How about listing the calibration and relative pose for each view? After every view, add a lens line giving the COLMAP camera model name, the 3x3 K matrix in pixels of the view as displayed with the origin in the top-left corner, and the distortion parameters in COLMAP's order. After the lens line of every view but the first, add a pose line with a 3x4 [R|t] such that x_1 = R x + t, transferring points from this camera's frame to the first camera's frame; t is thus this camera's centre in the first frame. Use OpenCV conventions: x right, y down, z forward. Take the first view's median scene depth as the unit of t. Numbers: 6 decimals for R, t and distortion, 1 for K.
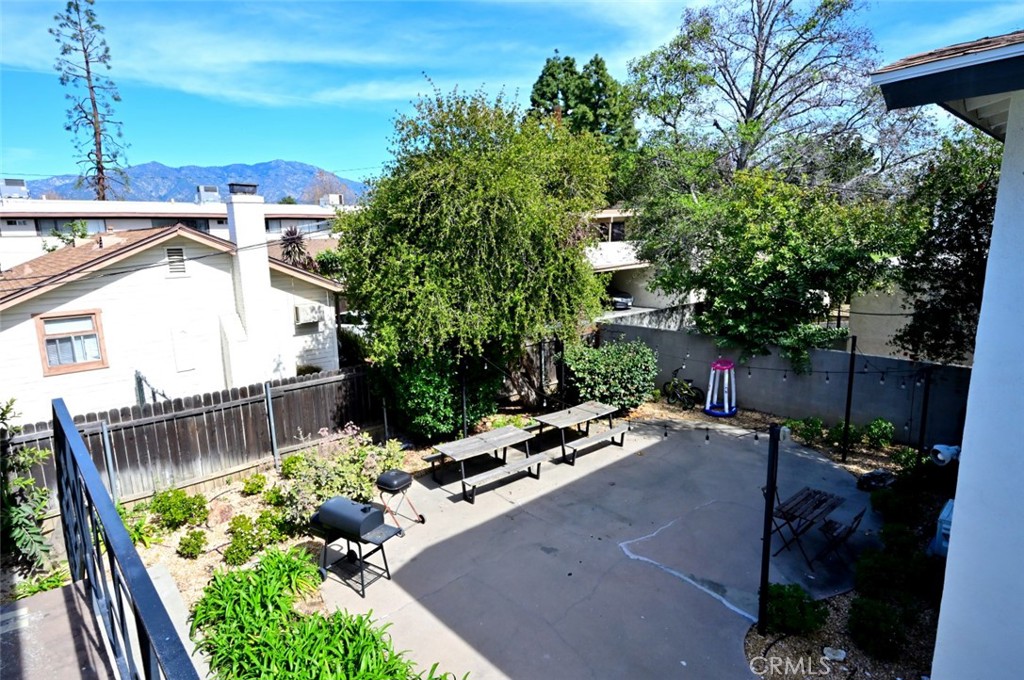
lens RADIAL K [[566.7, 0, 512.0], [0, 566.7, 349.6], [0, 0, 1]] dist [-0.001130, -0.000108]
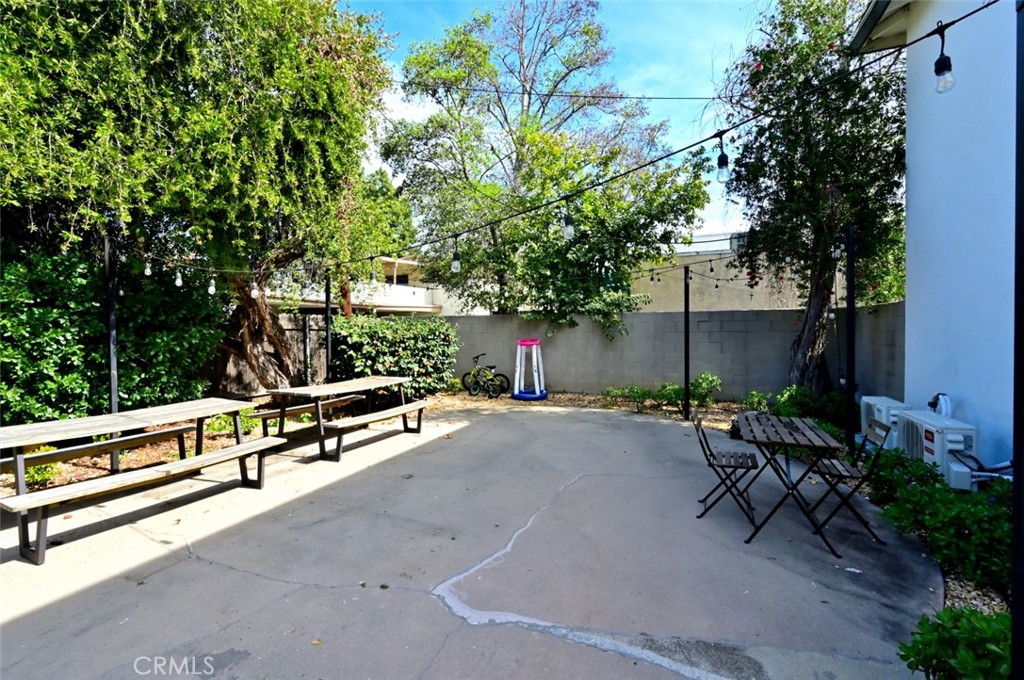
lens RADIAL K [[431.1, 0, 512.0], [0, 431.1, 340.0], [0, 0, 1]] dist [-0.000515, 0.000171]
pose [[0.907876, 0.009928, 0.419121, 0.073512], [0.070952, 0.981660, -0.176947, 0.152665], [-0.413191, 0.190383, 0.890521, 0.450654]]
